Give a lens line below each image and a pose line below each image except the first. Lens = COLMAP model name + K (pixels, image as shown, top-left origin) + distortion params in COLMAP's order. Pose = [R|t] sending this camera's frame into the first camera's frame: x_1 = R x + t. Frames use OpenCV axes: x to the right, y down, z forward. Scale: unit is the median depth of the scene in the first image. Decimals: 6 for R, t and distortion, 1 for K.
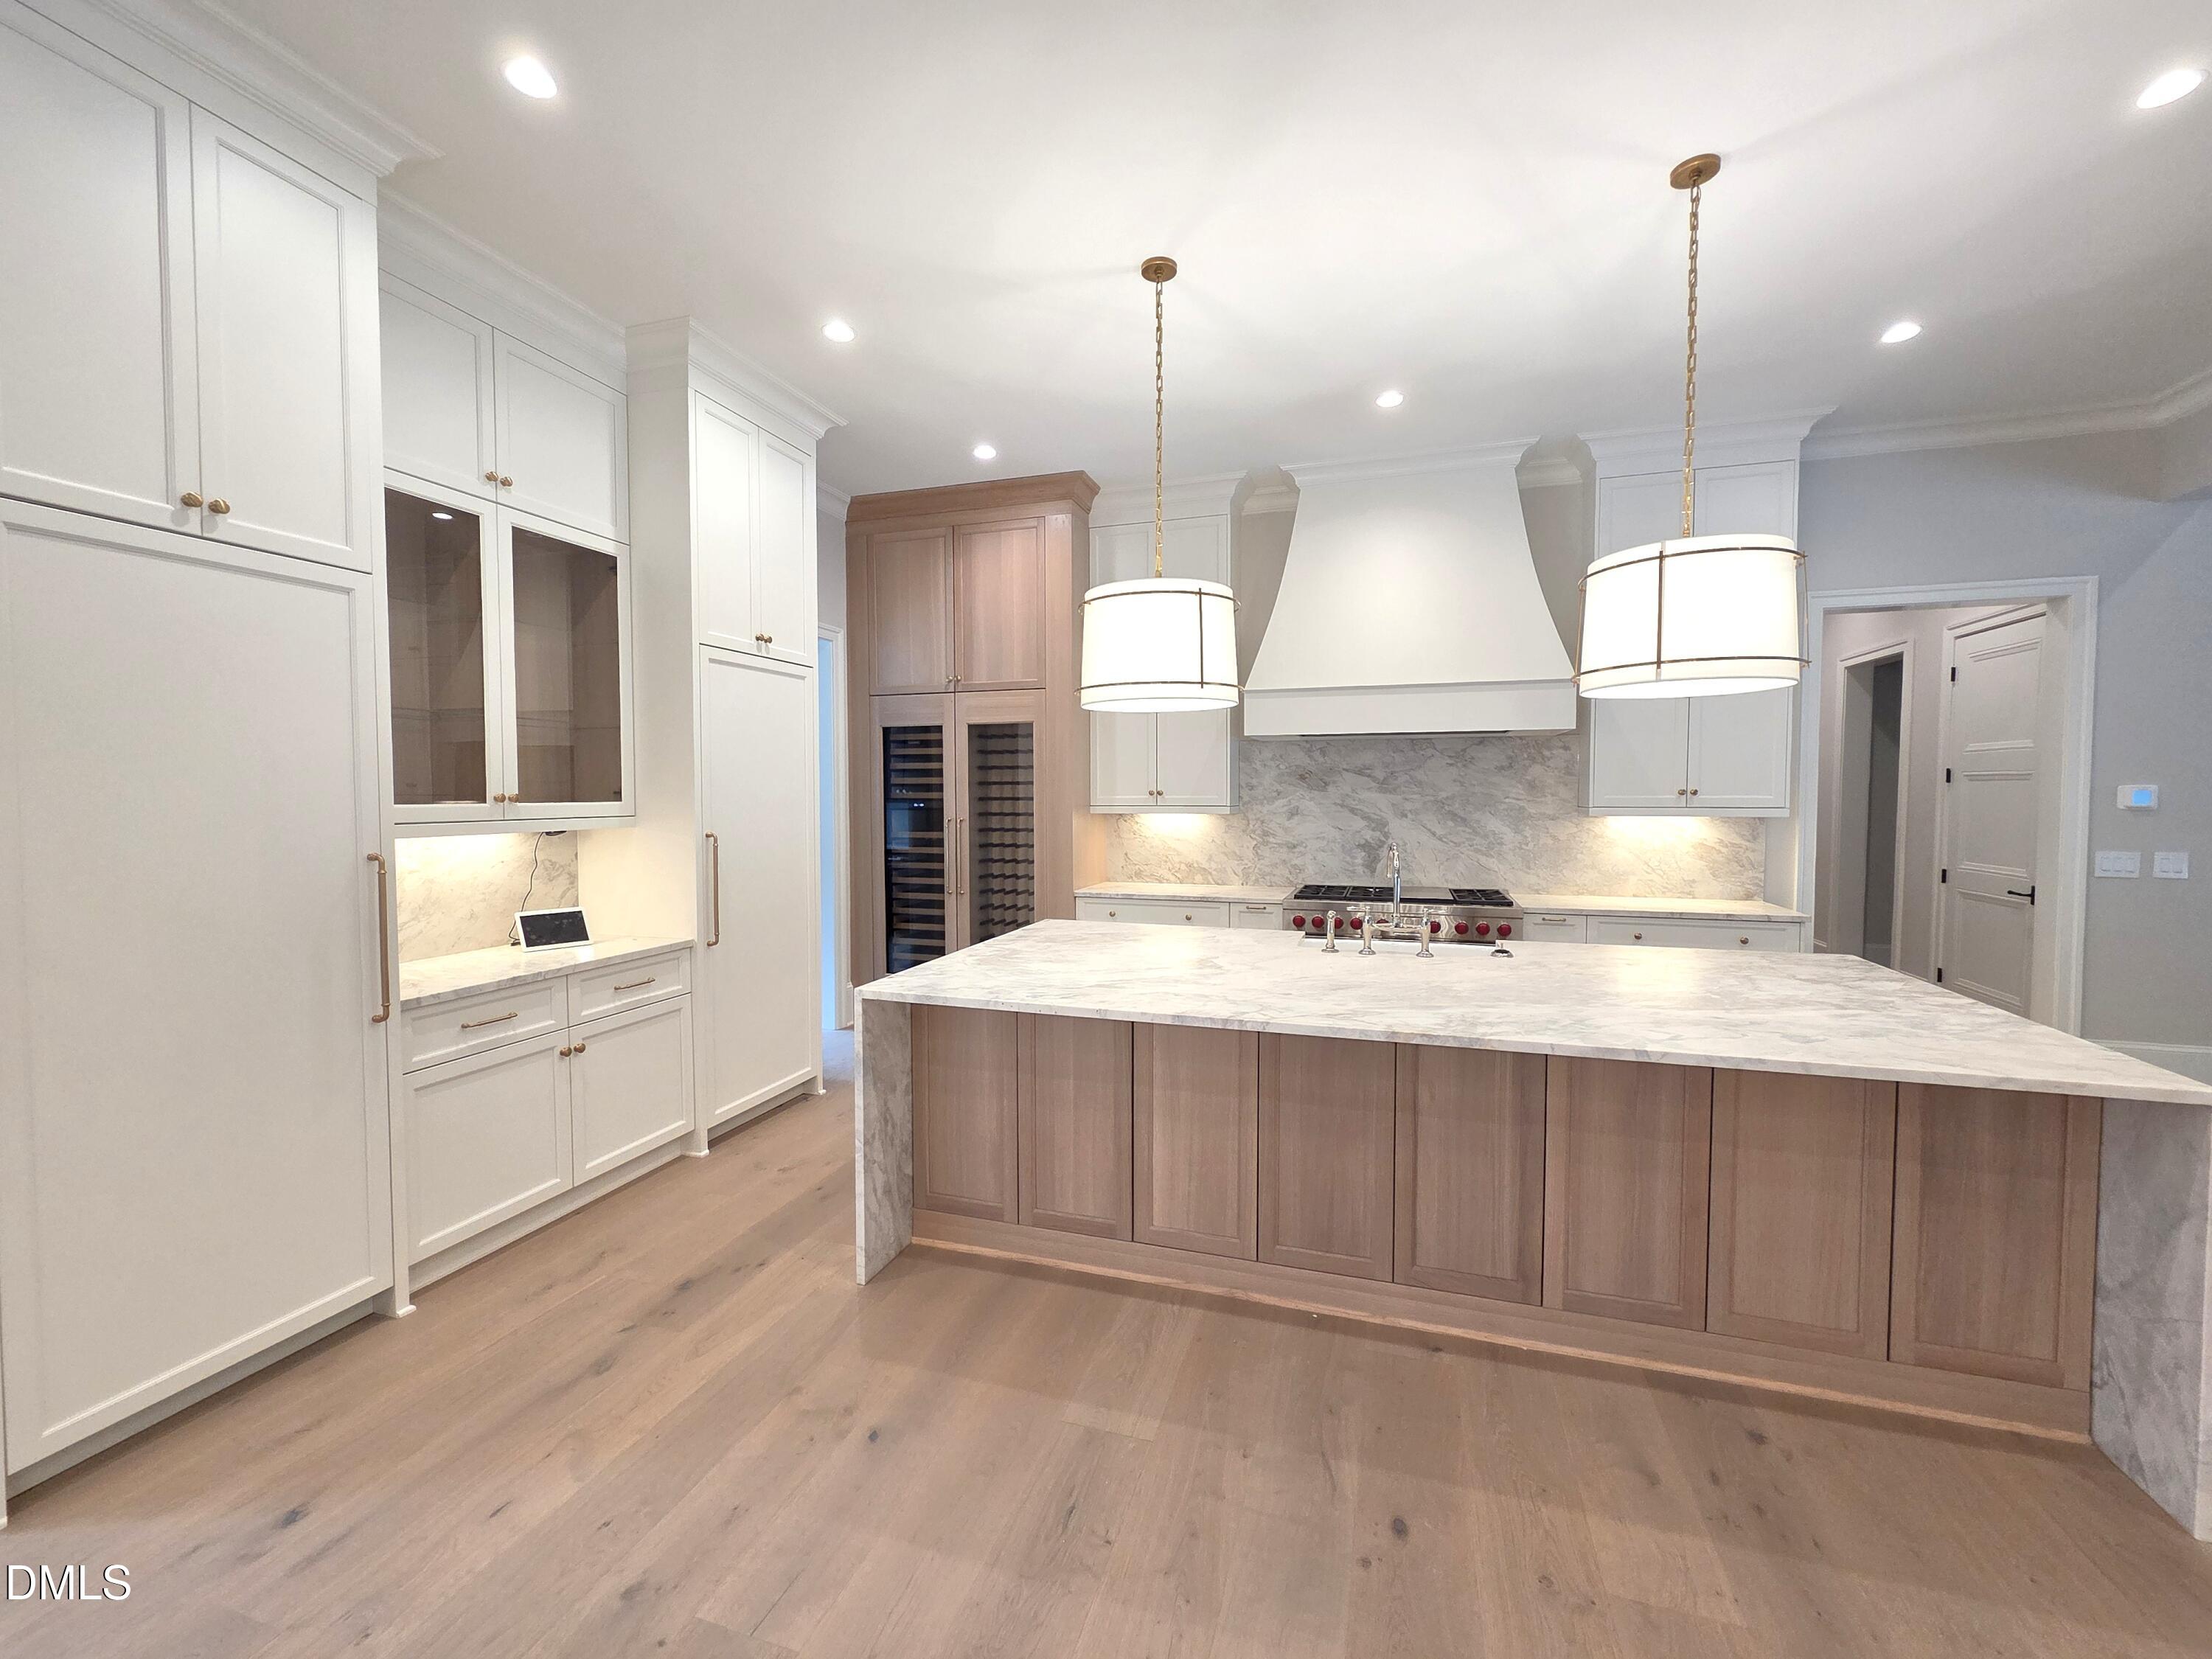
lens RADIAL K [[902.8, 0, 1109.7], [0, 902.8, 830.4], [0, 0, 1]] dist [-0.000845, -0.000144]
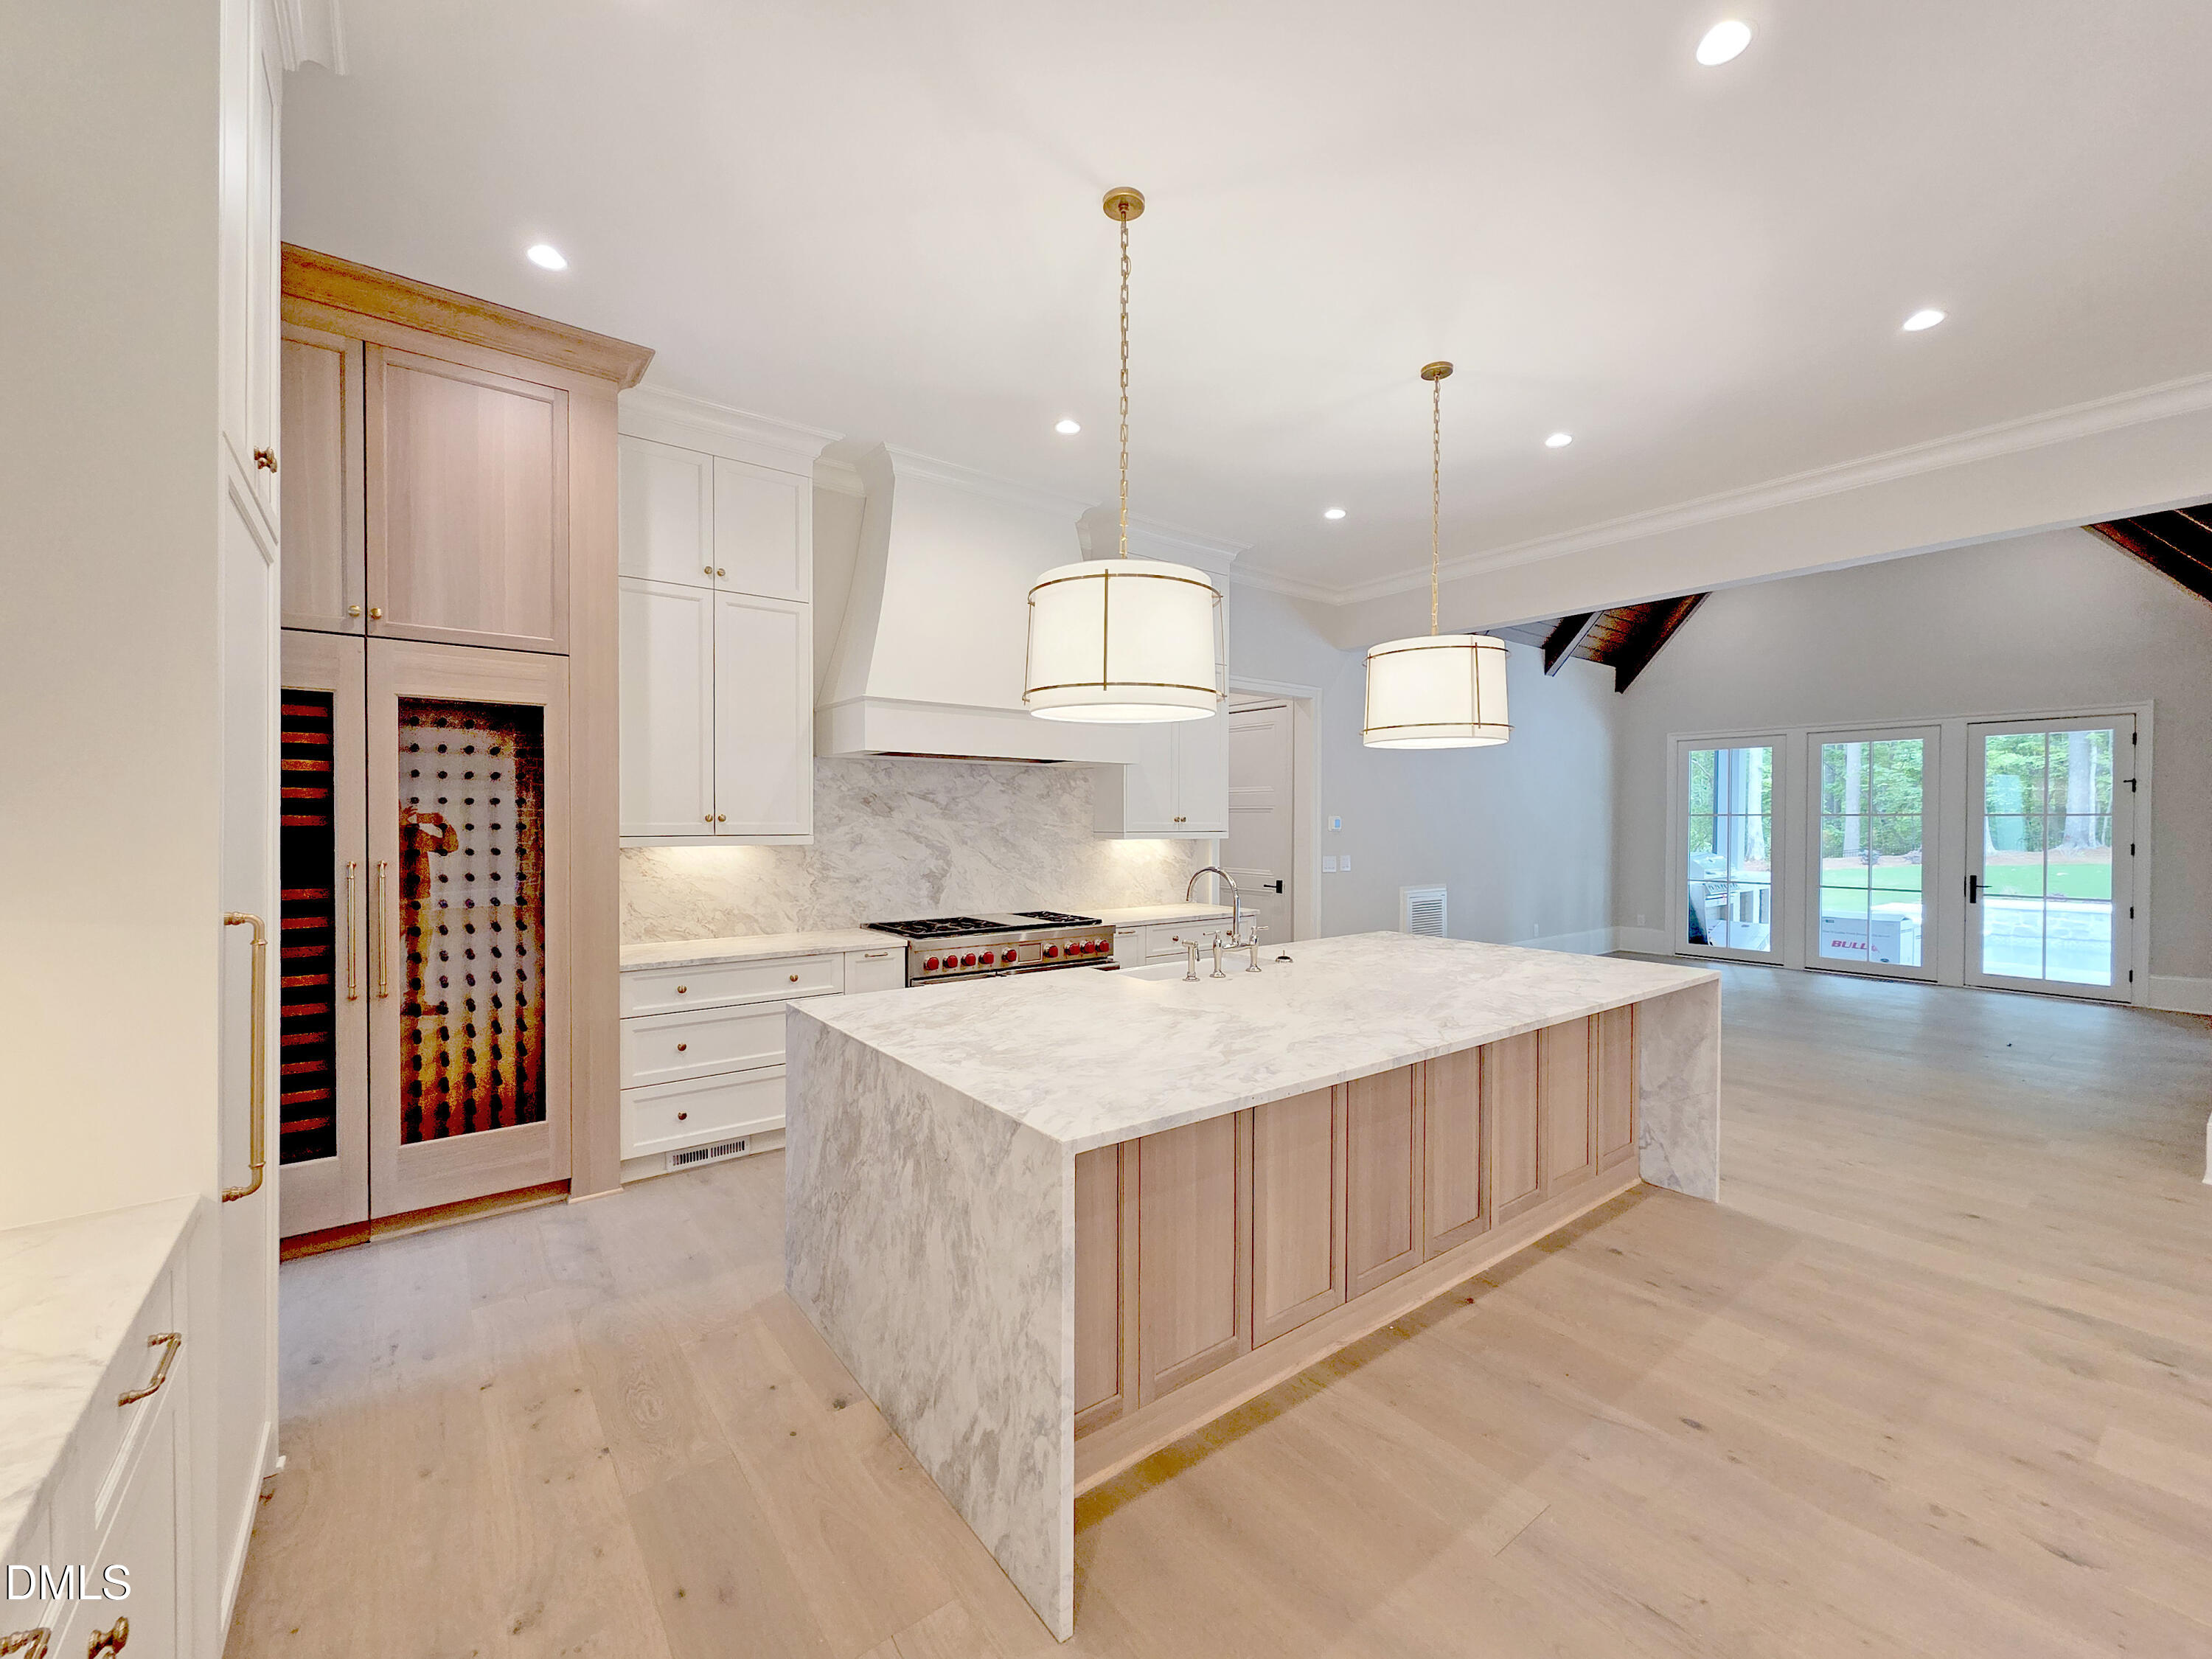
lens RADIAL K [[902.8, 0, 1109.6], [0, 902.8, 830.1], [0, 0, 1]] dist [-0.000845, -0.000144]
pose [[0.568979, -0.005774, 0.822332, -0.400914], [0.032100, 0.999369, -0.015193, -0.010559], [-0.821725, 0.035042, 0.568805, 0.333967]]
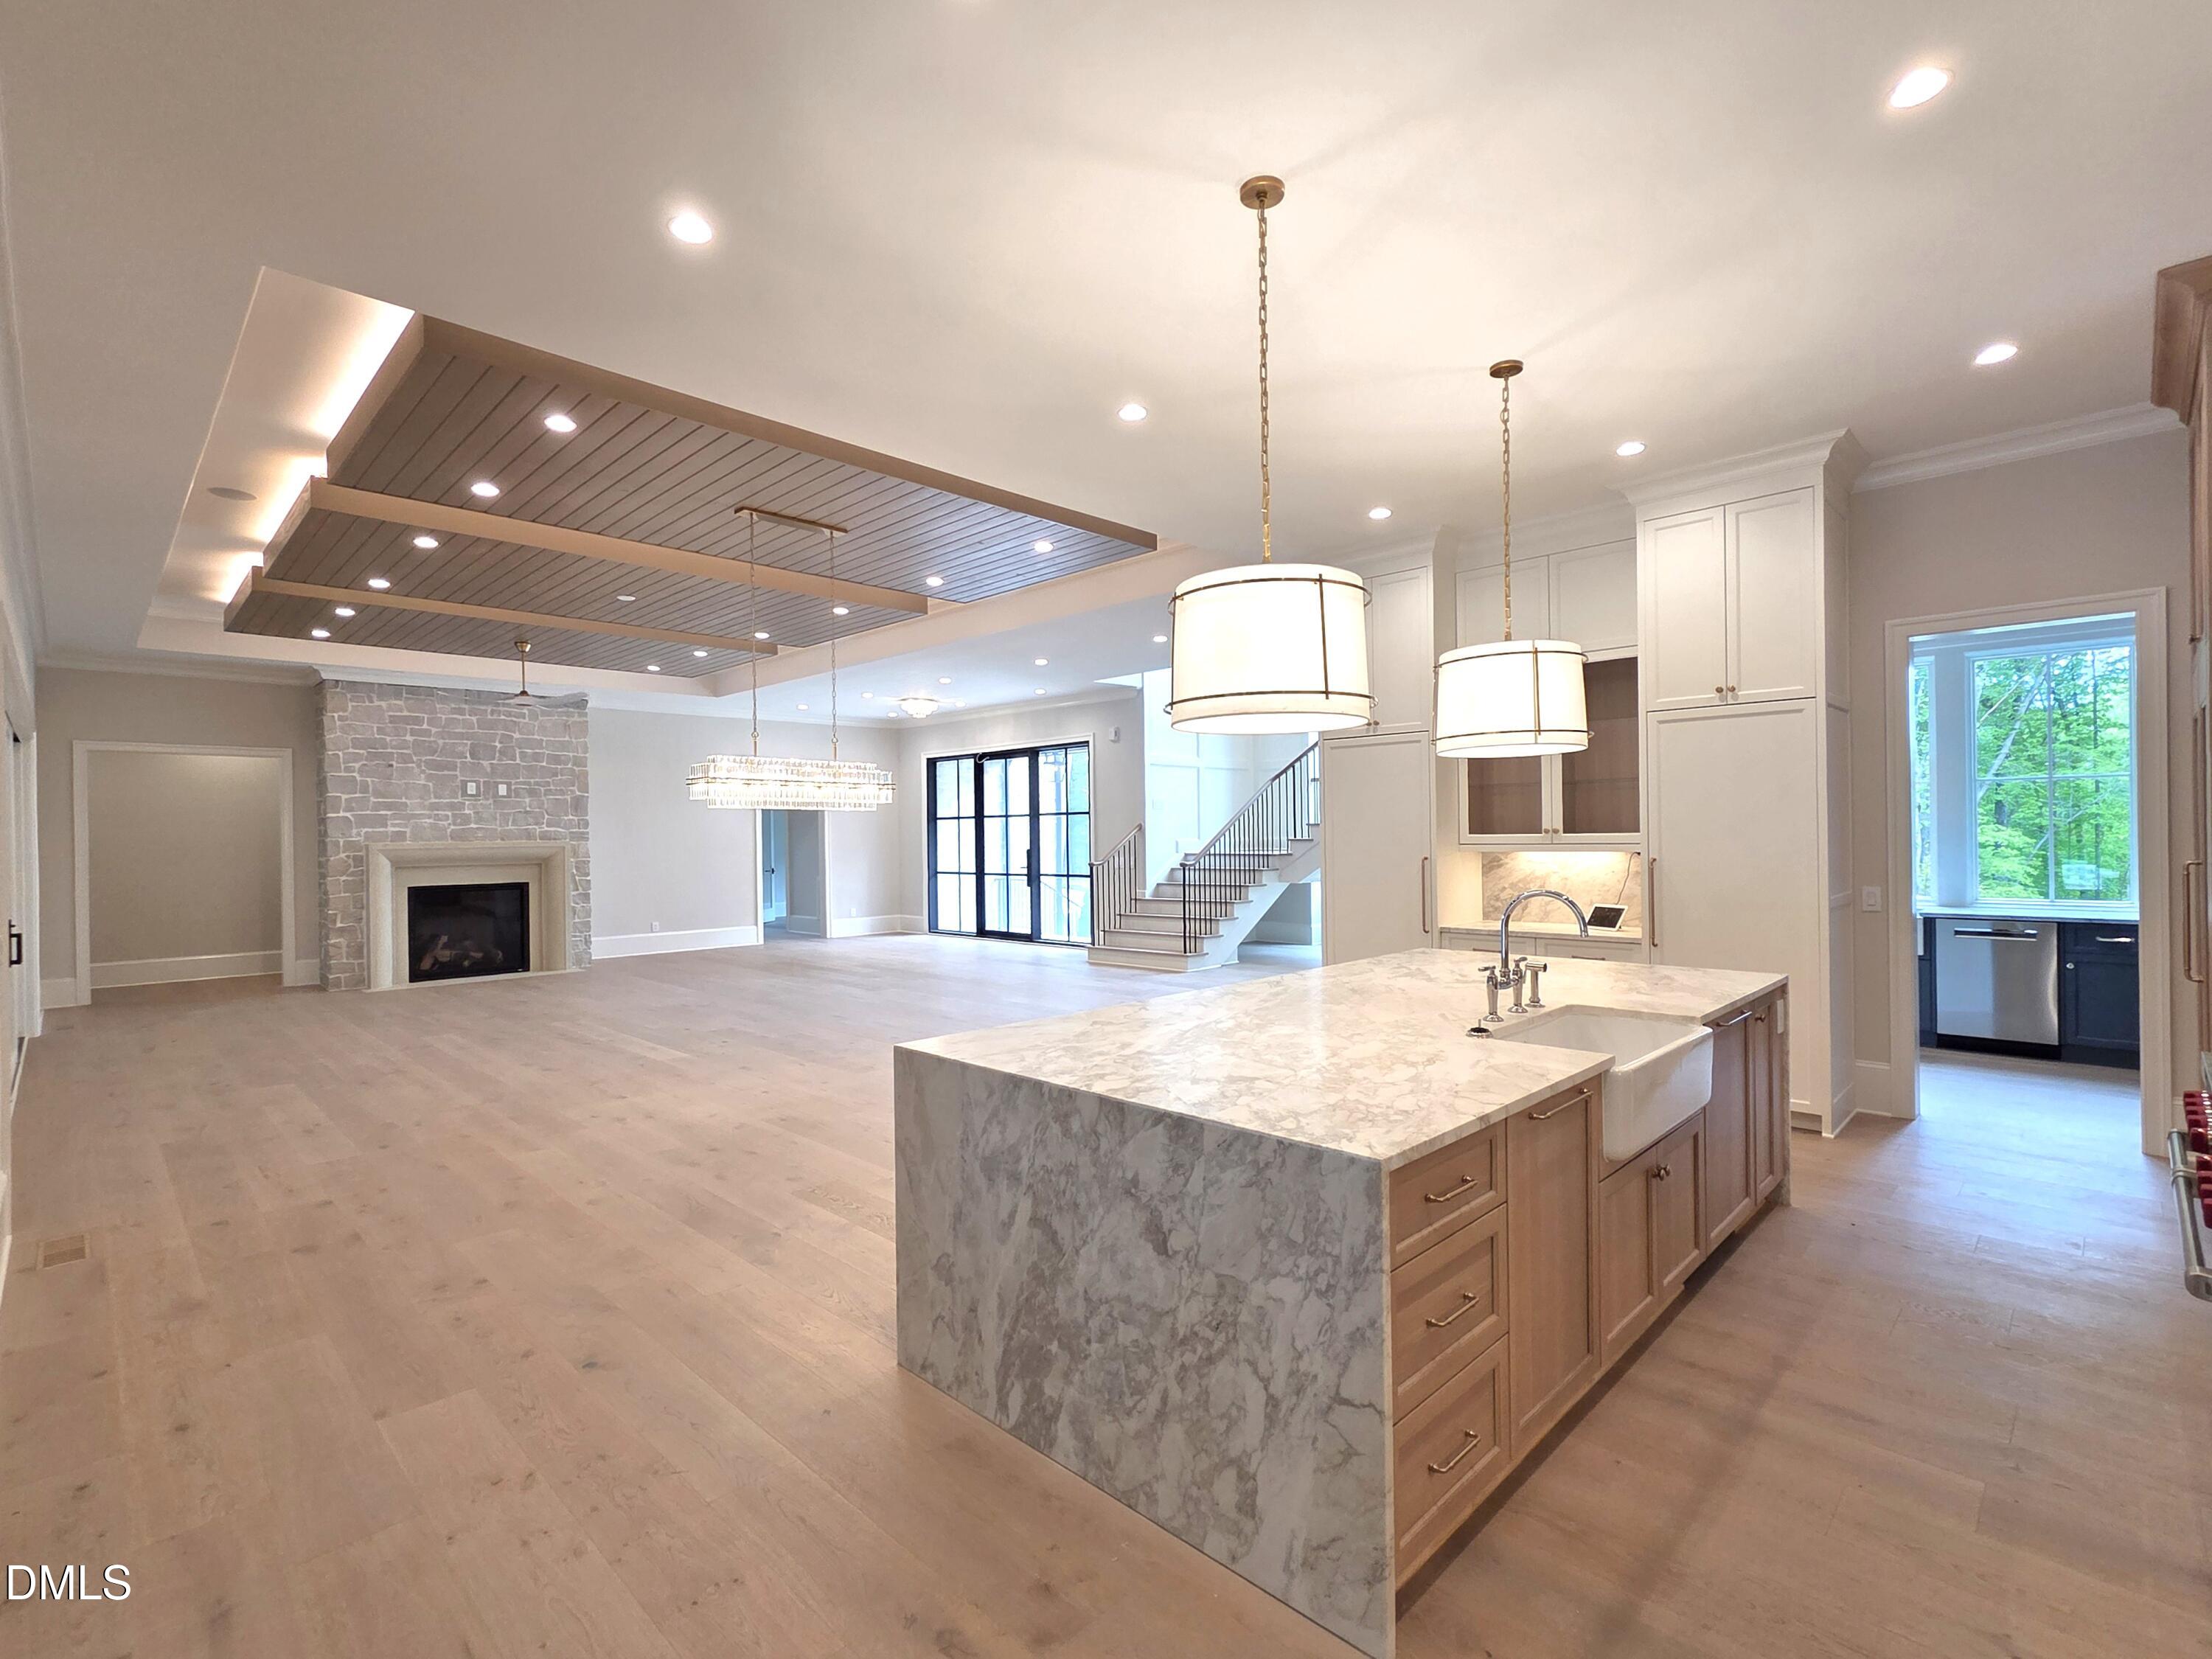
lens RADIAL K [[1025.0, 0, 1090.9], [0, 1025.0, 840.9], [0, 0, 1]] dist [0.002834, 0.000654]
pose [[-0.457429, 0.014454, -0.889129, 0.885056], [-0.022462, 0.999361, 0.027802, -0.031797], [0.888963, 0.032688, -0.456812, 0.700990]]
